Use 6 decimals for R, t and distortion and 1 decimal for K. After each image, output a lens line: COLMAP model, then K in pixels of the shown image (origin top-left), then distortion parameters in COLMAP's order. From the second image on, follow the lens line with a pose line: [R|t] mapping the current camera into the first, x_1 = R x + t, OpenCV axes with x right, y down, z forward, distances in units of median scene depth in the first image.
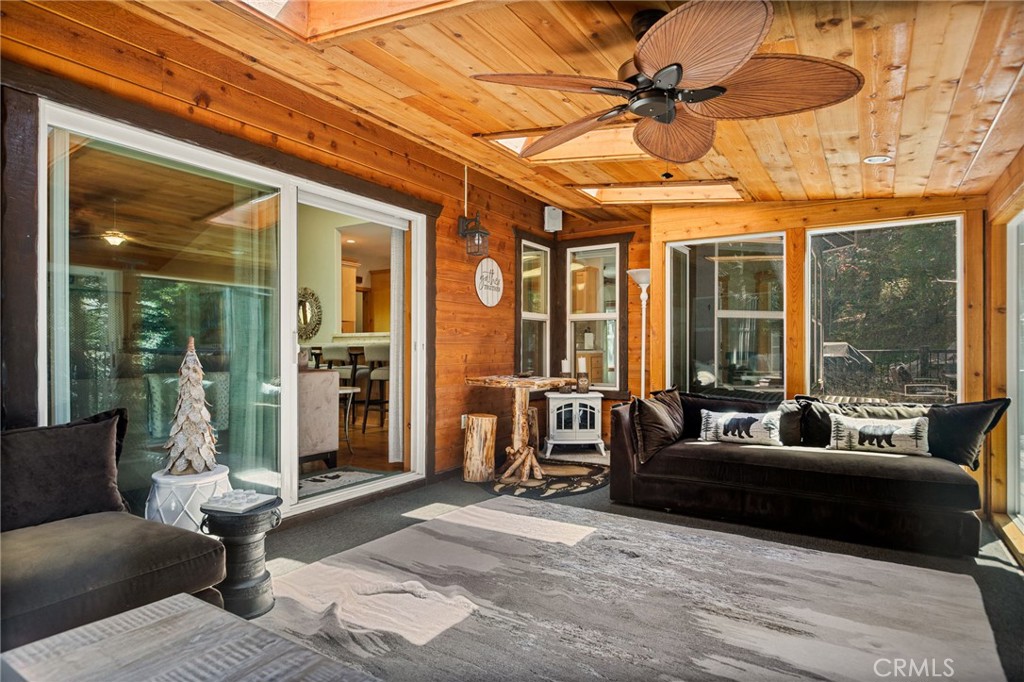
lens RADIAL K [[618.1, 0, 512.0], [0, 618.1, 341.0], [0, 0, 1]] dist [-0.000332, 0.000009]
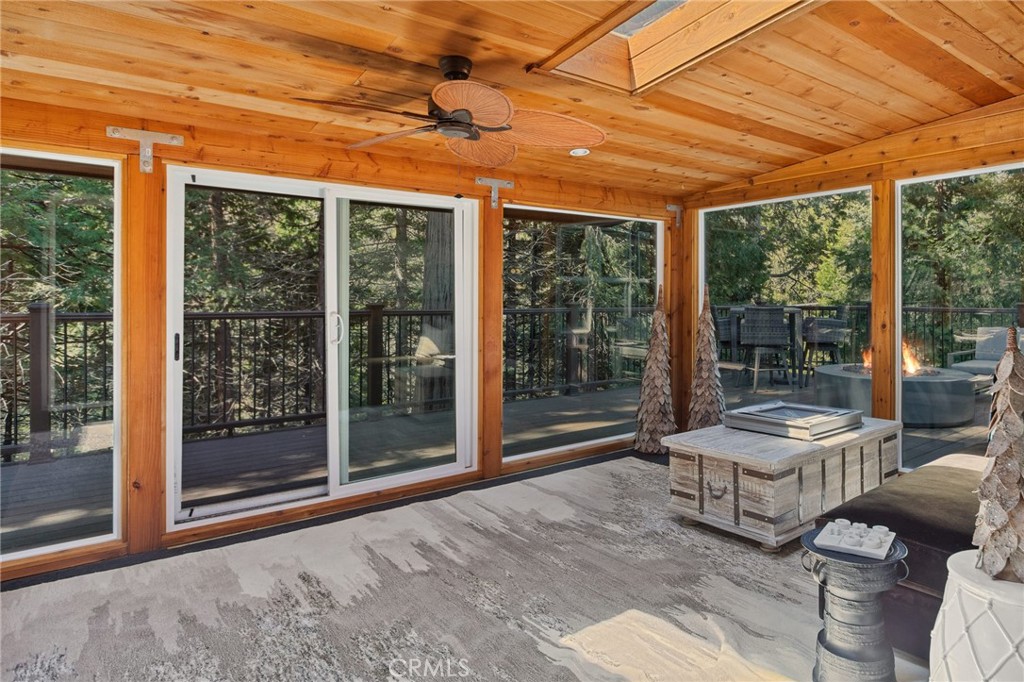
lens RADIAL K [[618.1, 0, 512.0], [0, 618.1, 341.0], [0, 0, 1]] dist [-0.000332, 0.000009]
pose [[-0.920872, -0.017467, 0.389473, -0.317165], [-0.006701, 0.999557, 0.028984, -0.008789], [-0.389807, 0.024081, -0.920582, 1.790445]]
